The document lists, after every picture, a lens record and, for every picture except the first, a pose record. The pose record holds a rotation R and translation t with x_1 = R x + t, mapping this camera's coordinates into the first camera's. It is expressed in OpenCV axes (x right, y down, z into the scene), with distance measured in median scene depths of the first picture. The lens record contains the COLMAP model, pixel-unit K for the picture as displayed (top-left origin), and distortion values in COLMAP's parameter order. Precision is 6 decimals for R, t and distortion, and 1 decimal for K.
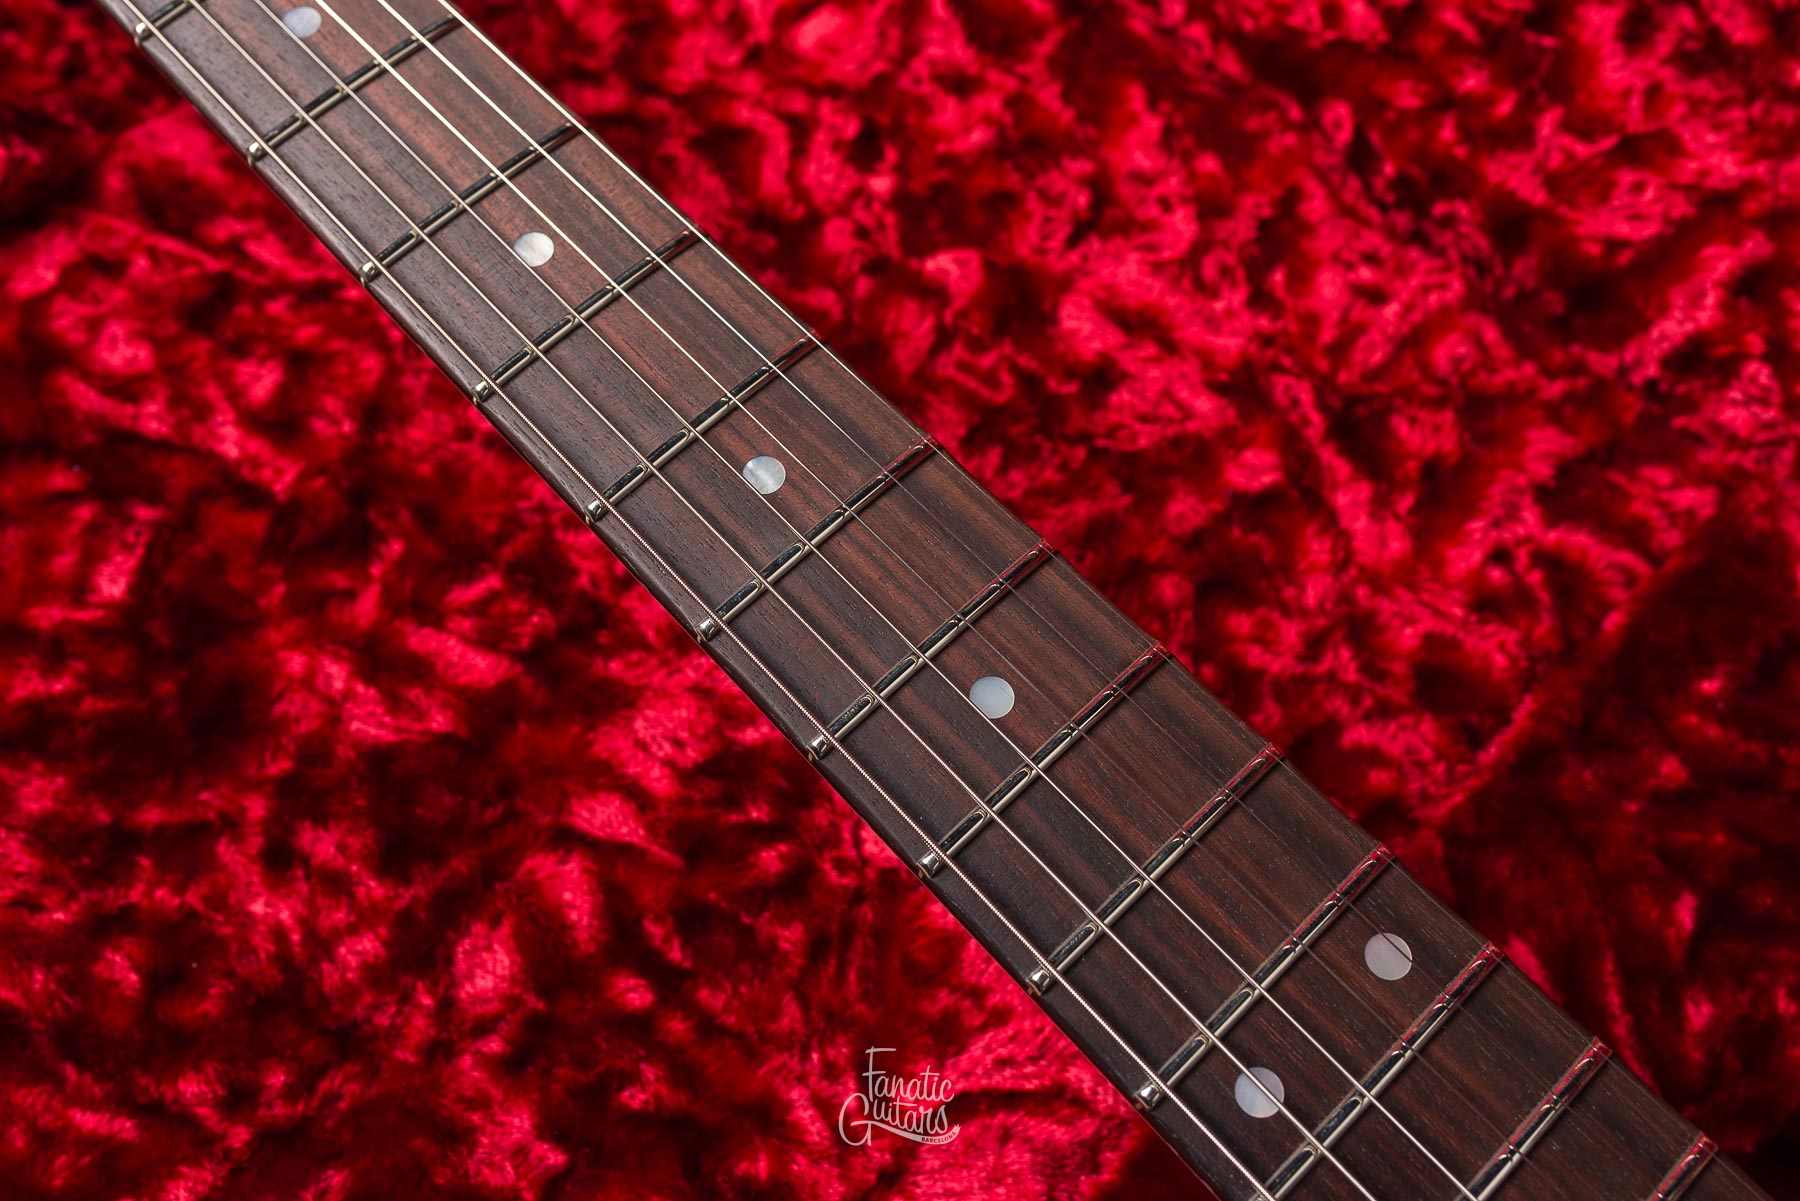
lens RADIAL K [[1875.6, 0, 899.4], [0, 1875.6, 584.8], [0, 0, 1]] dist [0.005028, -0.001892]
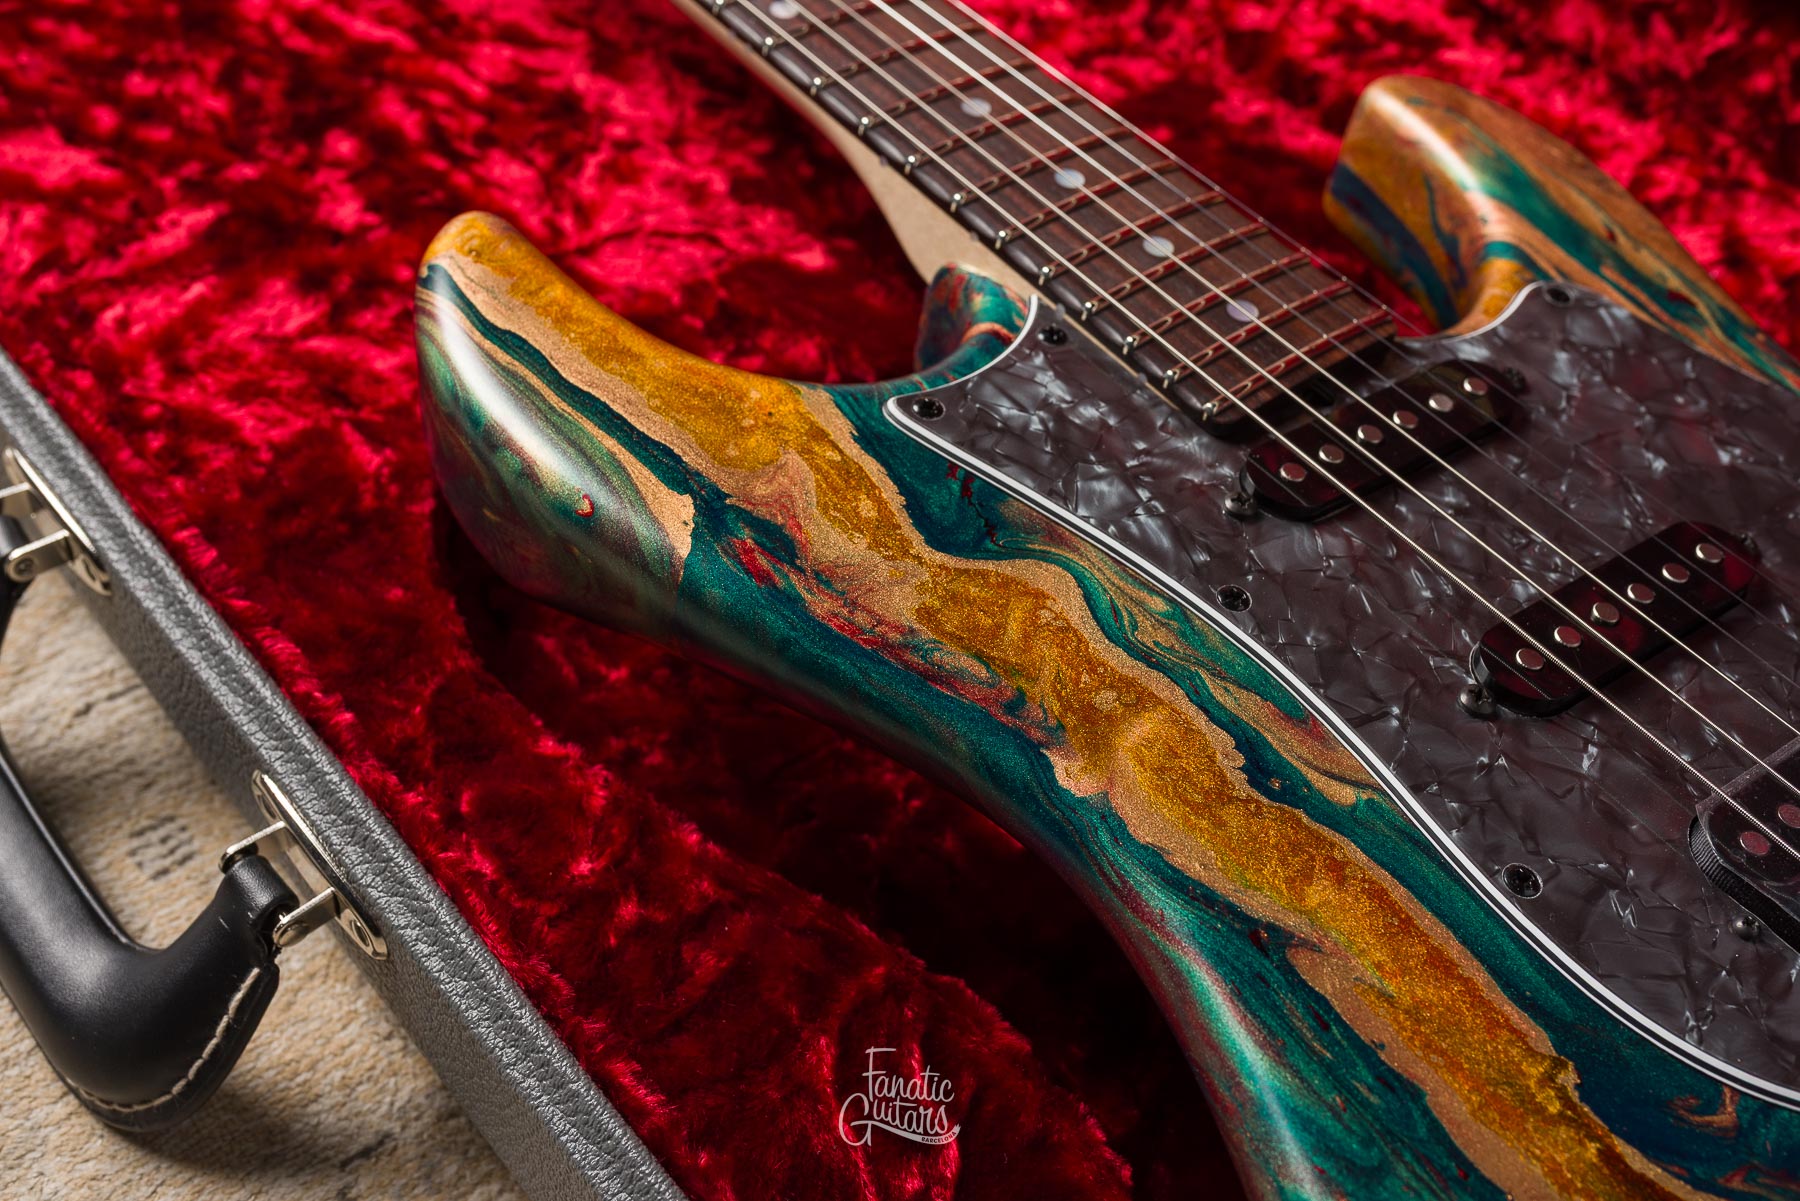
lens RADIAL K [[1825.6, 0, 905.1], [0, 1825.6, 594.9], [0, 0, 1]] dist [0.002108, 0.003064]
pose [[0.993478, 0.107657, 0.037571, 0.201575], [-0.091270, 0.948318, -0.303913, 0.881021], [-0.068348, 0.298502, 0.951959, -0.325912]]
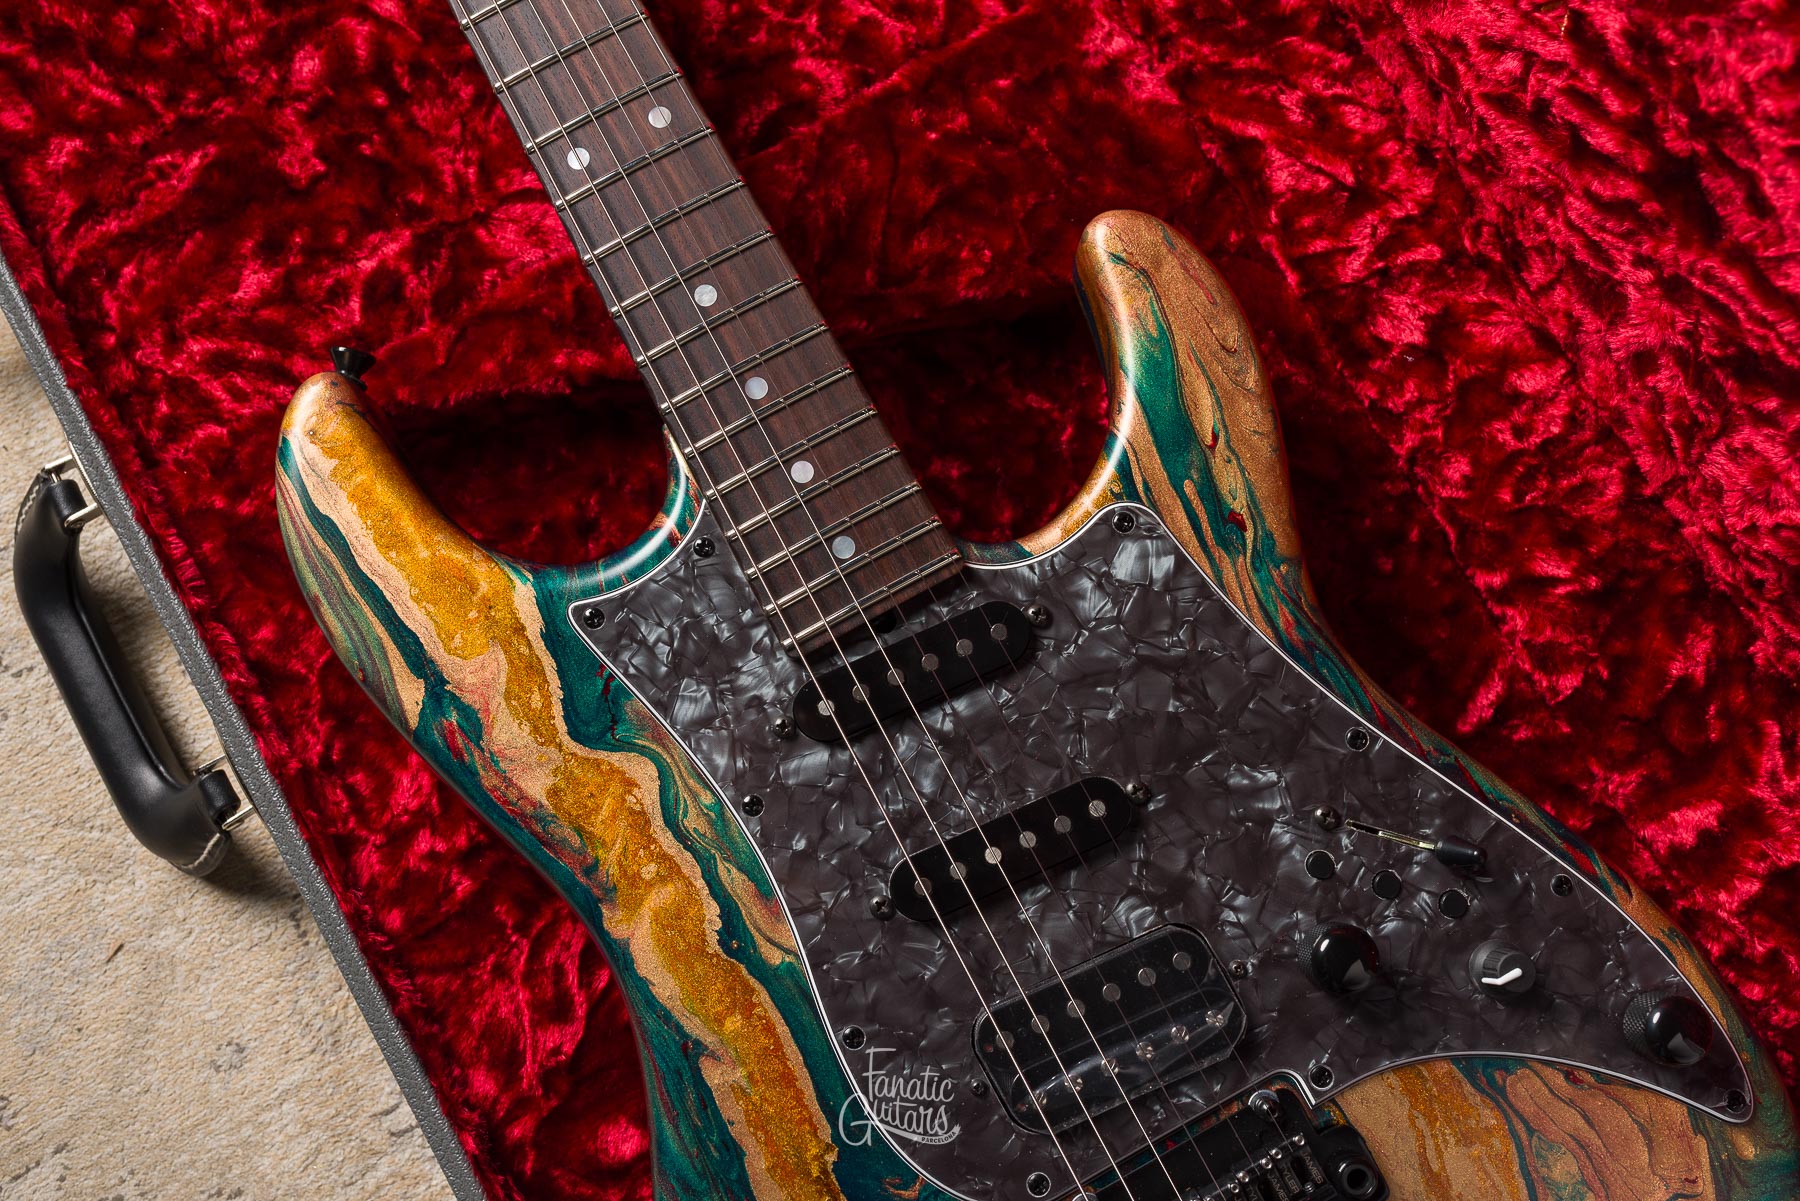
lens RADIAL K [[1790.2, 0, 892.1], [0, 1790.2, 624.6], [0, 0, 1]] dist [0.003654, 0.003830]
pose [[0.965799, 0.253780, -0.053181, 0.531555], [-0.227443, 0.927643, 0.296223, 0.050057], [0.124508, -0.273997, 0.953637, -0.729335]]
